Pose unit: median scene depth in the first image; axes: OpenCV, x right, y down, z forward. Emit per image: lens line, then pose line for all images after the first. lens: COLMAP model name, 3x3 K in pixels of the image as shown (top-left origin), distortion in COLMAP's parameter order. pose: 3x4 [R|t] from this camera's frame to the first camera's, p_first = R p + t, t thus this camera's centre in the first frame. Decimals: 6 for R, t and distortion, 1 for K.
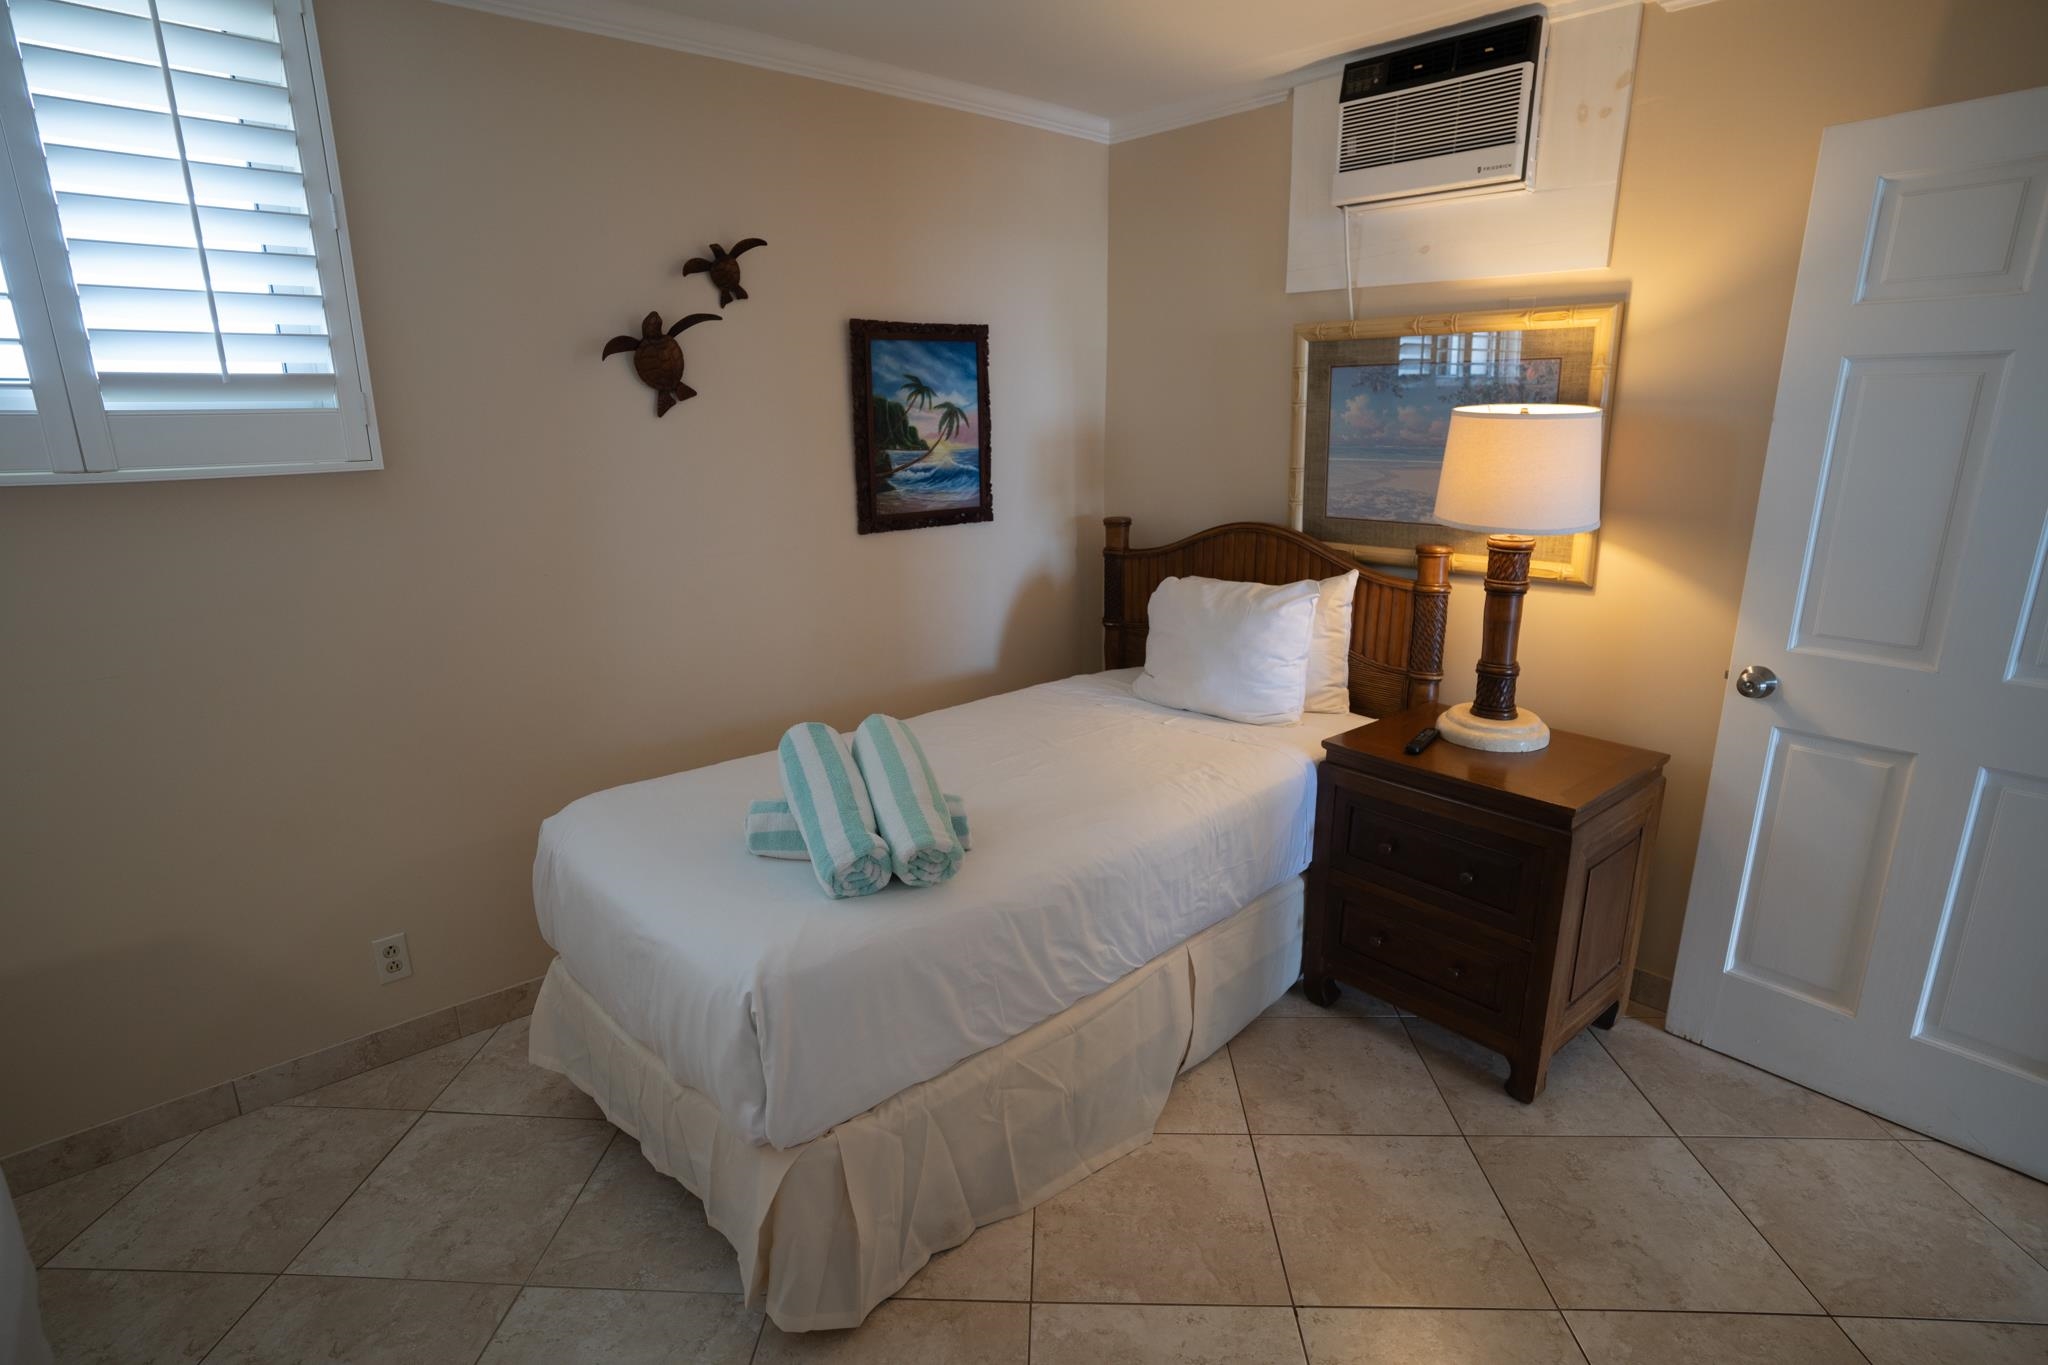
lens RADIAL K [[1056.9, 0, 1016.8], [0, 1056.9, 691.3], [0, 0, 1]] dist [-0.077165, 0.046838]
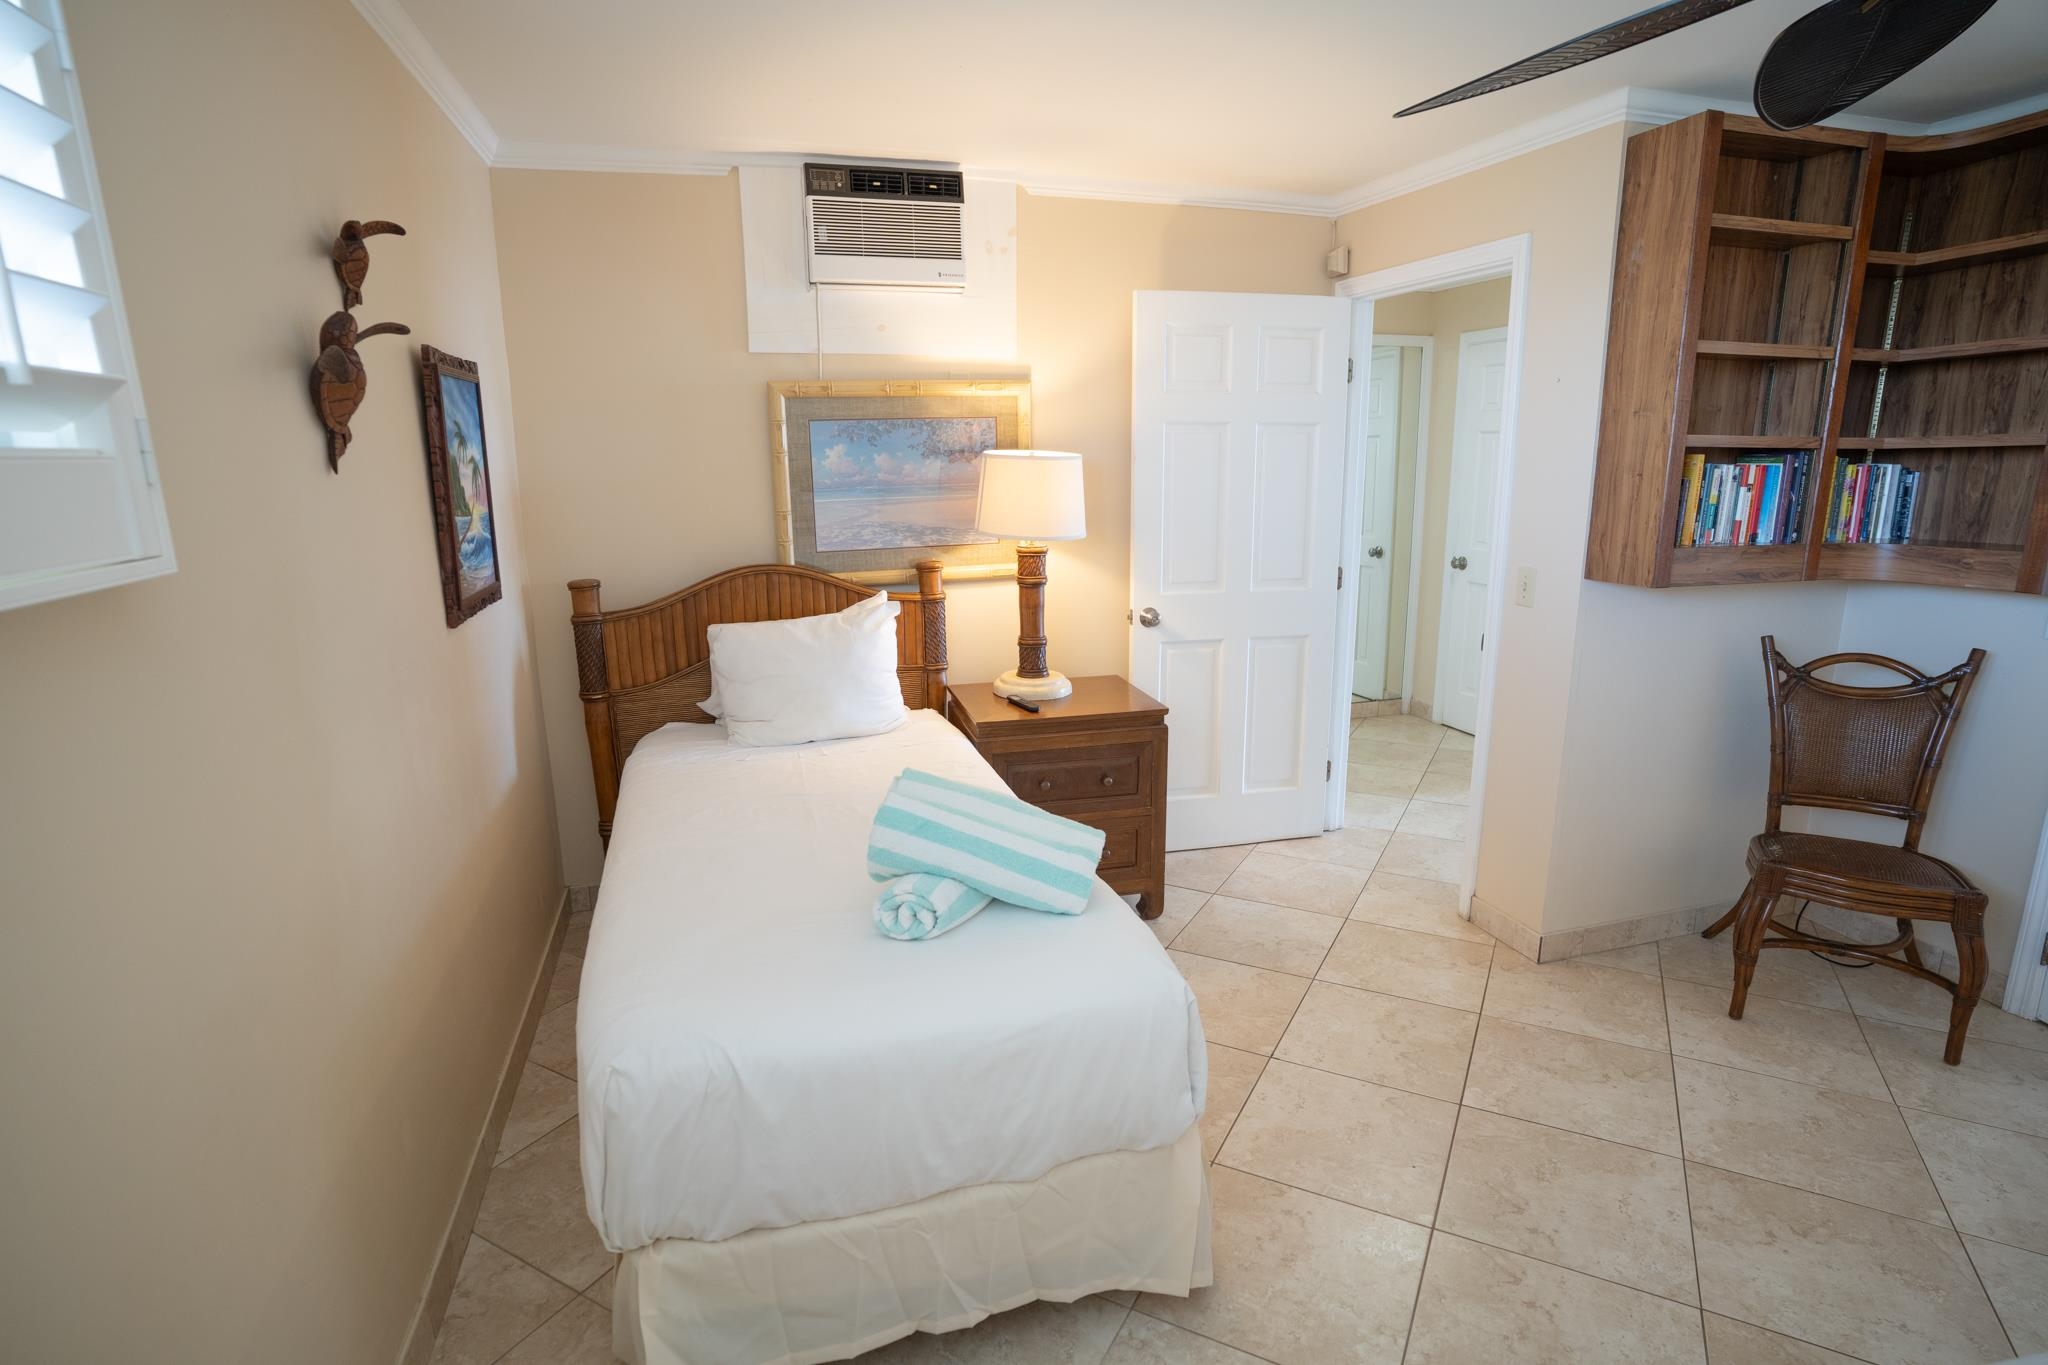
lens RADIAL K [[1056.9, 0, 1016.8], [0, 1056.9, 691.3], [0, 0, 1]] dist [-0.077165, 0.046838]
pose [[0.442313, -0.197220, 0.874908, -0.658713], [0.241741, 0.965634, 0.095459, -0.081136], [-0.863667, 0.169278, 0.474789, 0.313930]]
